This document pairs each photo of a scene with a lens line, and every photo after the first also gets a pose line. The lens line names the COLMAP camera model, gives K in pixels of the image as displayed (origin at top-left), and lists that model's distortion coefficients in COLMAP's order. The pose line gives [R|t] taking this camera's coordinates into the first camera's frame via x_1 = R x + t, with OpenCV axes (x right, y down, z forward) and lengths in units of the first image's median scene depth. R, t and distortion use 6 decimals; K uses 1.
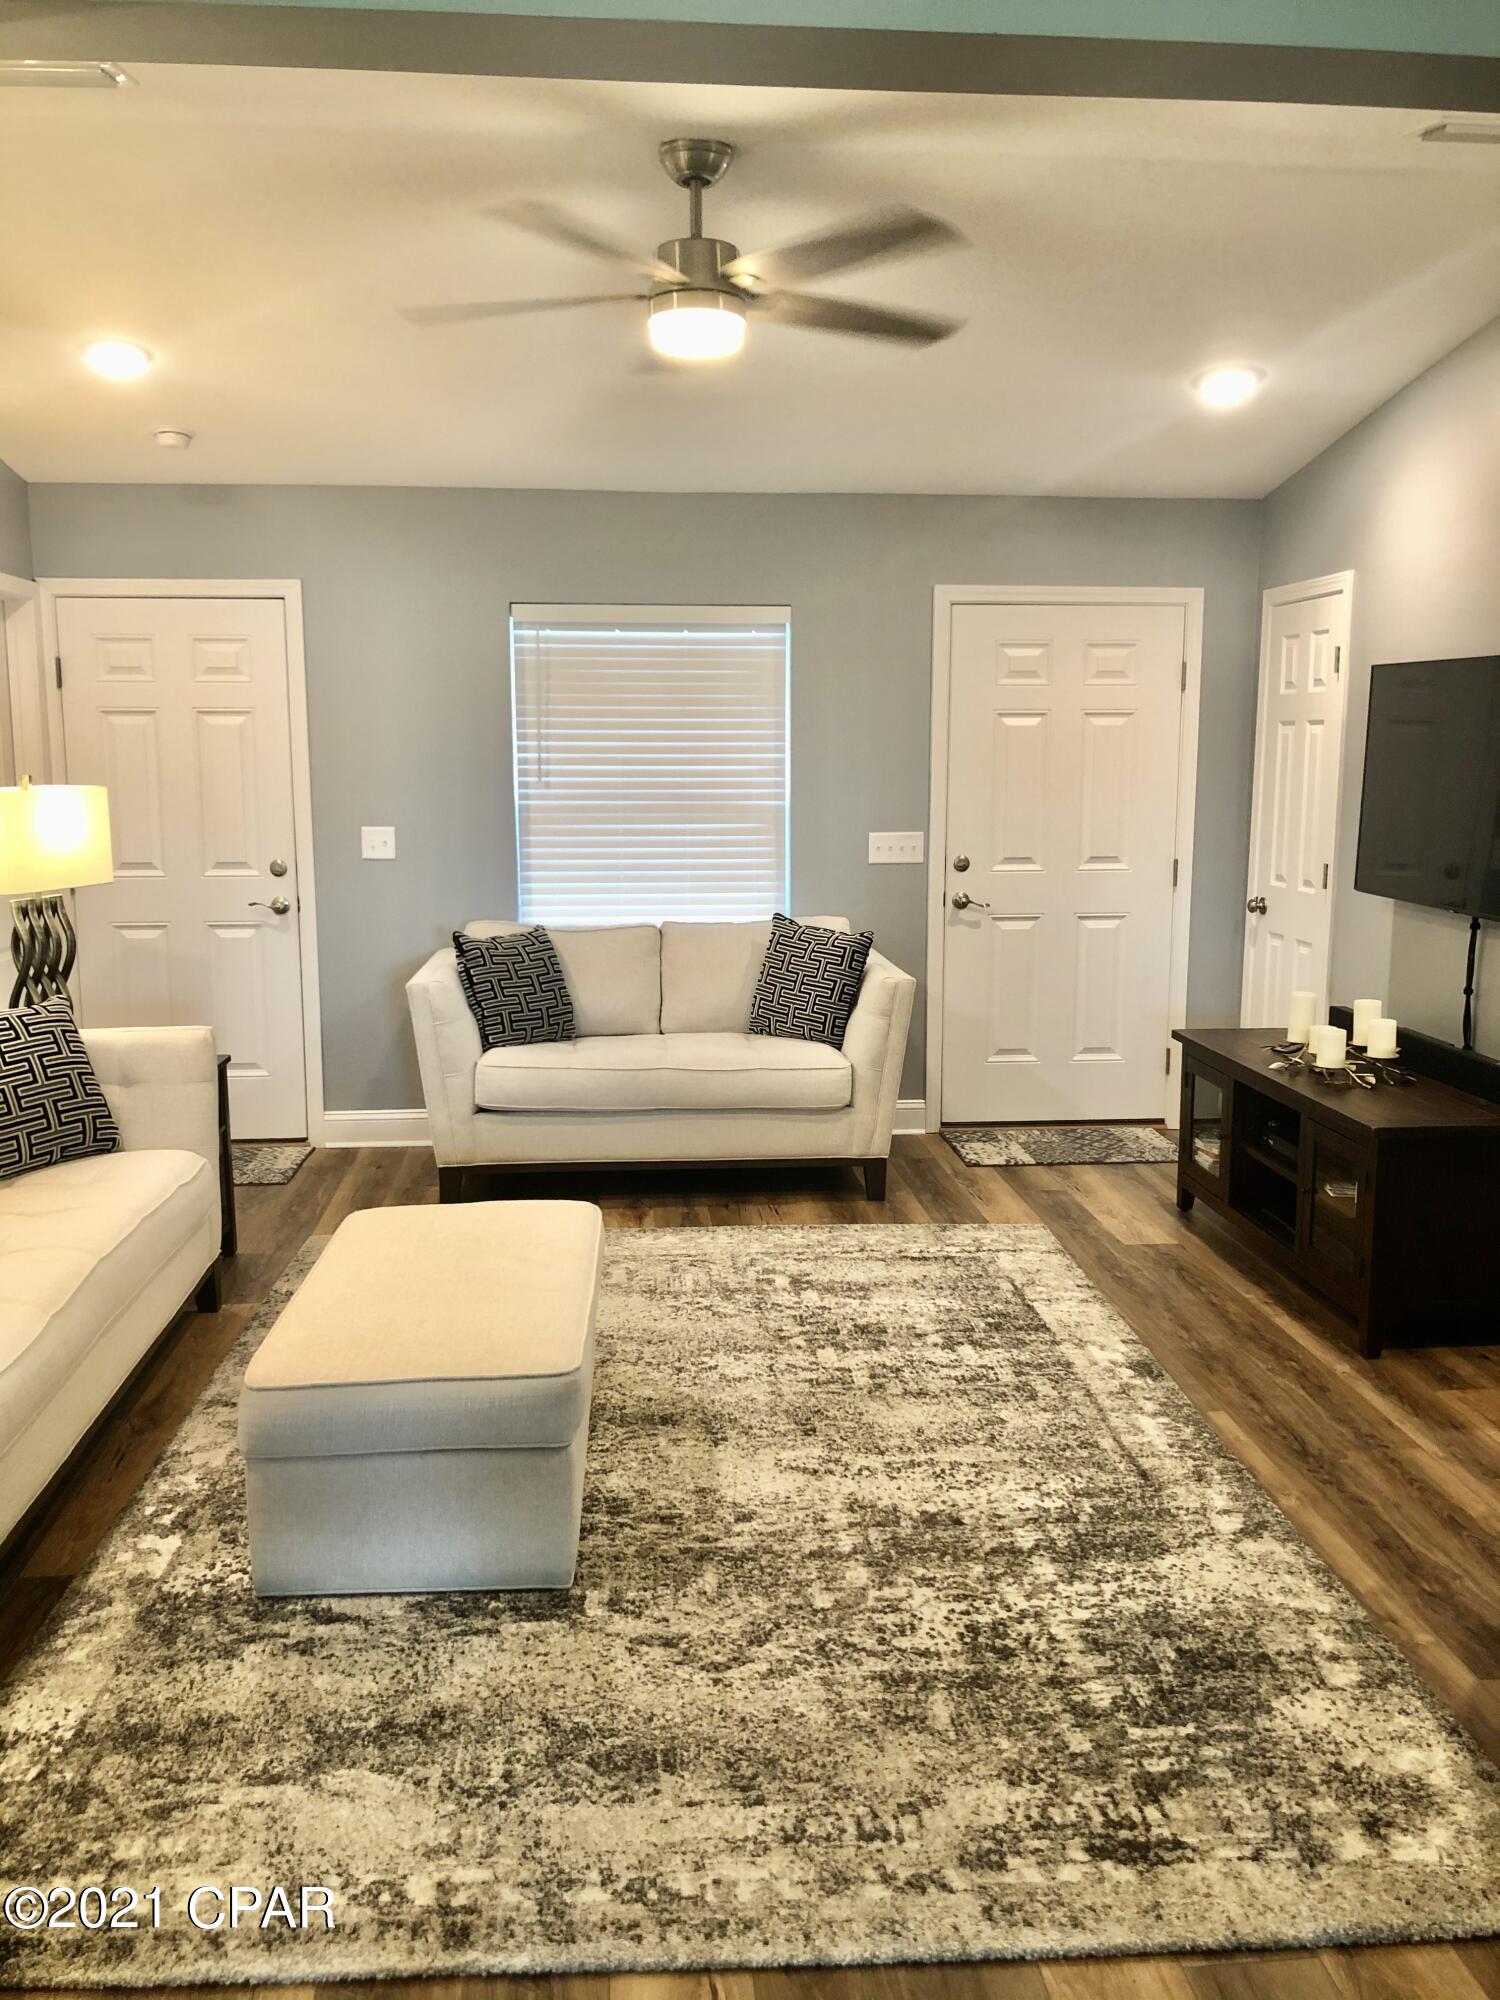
lens RADIAL K [[1643.2, 0, 734.7], [0, 1643.2, 972.2], [0, 0, 1]] dist [0.019853, -0.009386]
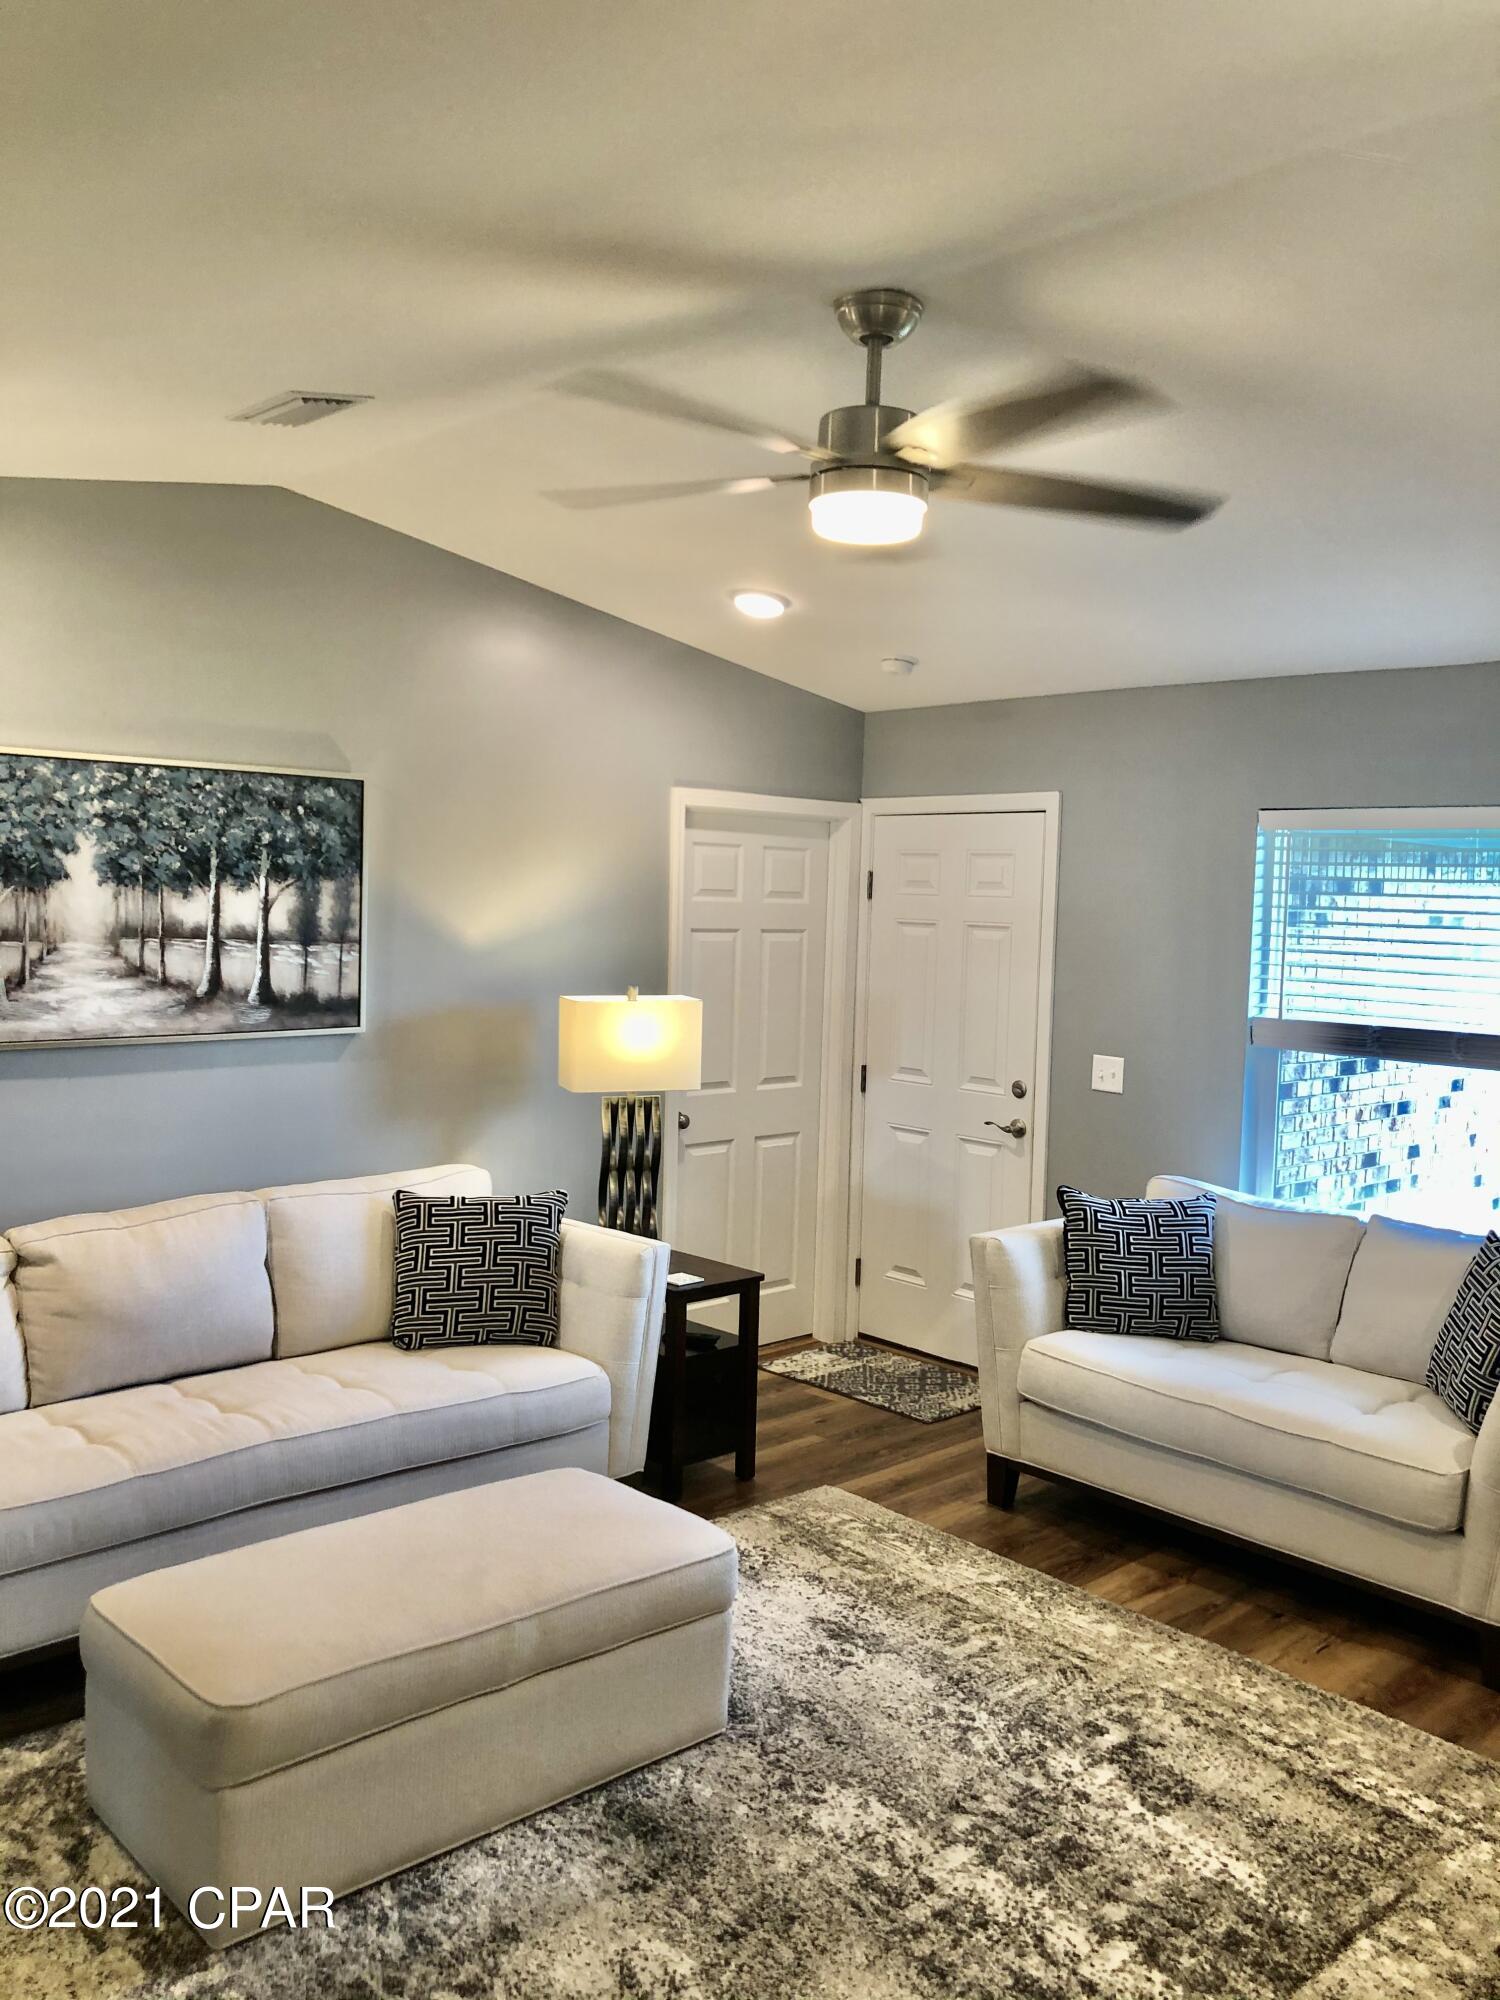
lens RADIAL K [[1643.2, 0, 768.1], [0, 1643.2, 940.2], [0, 0, 1]] dist [0.019853, -0.009386]
pose [[0.634695, 0.039773, -0.771738, 0.488739], [-0.134536, 0.989111, -0.059669, -0.098628], [0.760961, 0.141699, 0.633135, 0.377456]]
